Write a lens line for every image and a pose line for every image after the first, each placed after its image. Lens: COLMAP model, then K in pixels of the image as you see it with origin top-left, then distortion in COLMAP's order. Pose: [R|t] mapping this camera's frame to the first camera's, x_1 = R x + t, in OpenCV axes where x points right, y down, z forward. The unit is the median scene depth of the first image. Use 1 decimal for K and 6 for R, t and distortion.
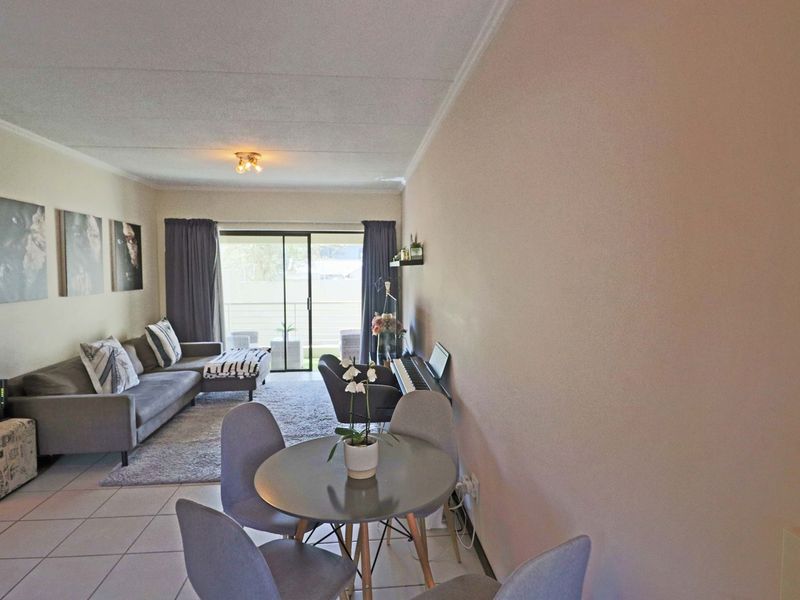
lens RADIAL K [[494.7, 0, 399.4], [0, 494.7, 287.4], [0, 0, 1]] dist [0.008894, -0.017295]
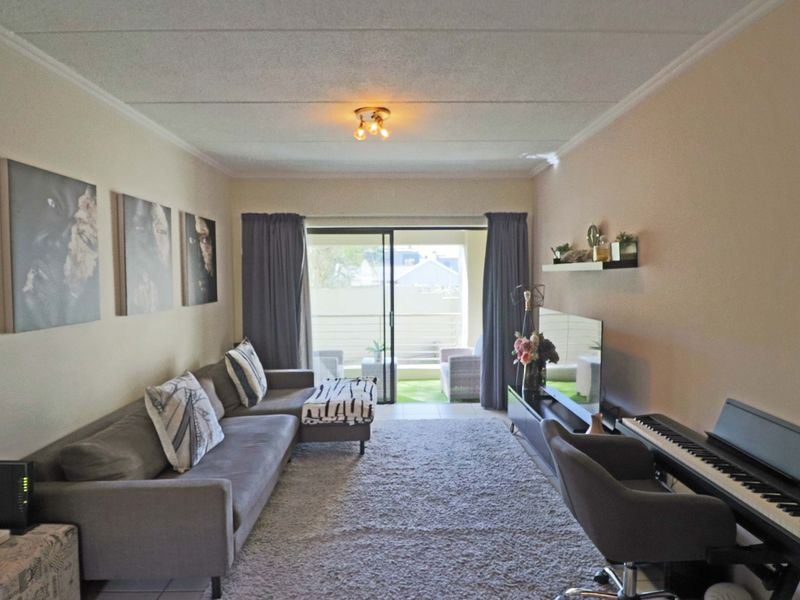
lens RADIAL K [[494.7, 0, 399.4], [0, 494.7, 287.4], [0, 0, 1]] dist [0.008894, -0.017295]
pose [[0.996522, -0.003496, -0.083261, -0.189241], [0.002495, 0.999923, -0.012121, -0.010454], [0.083297, 0.011872, 0.996454, 0.275963]]
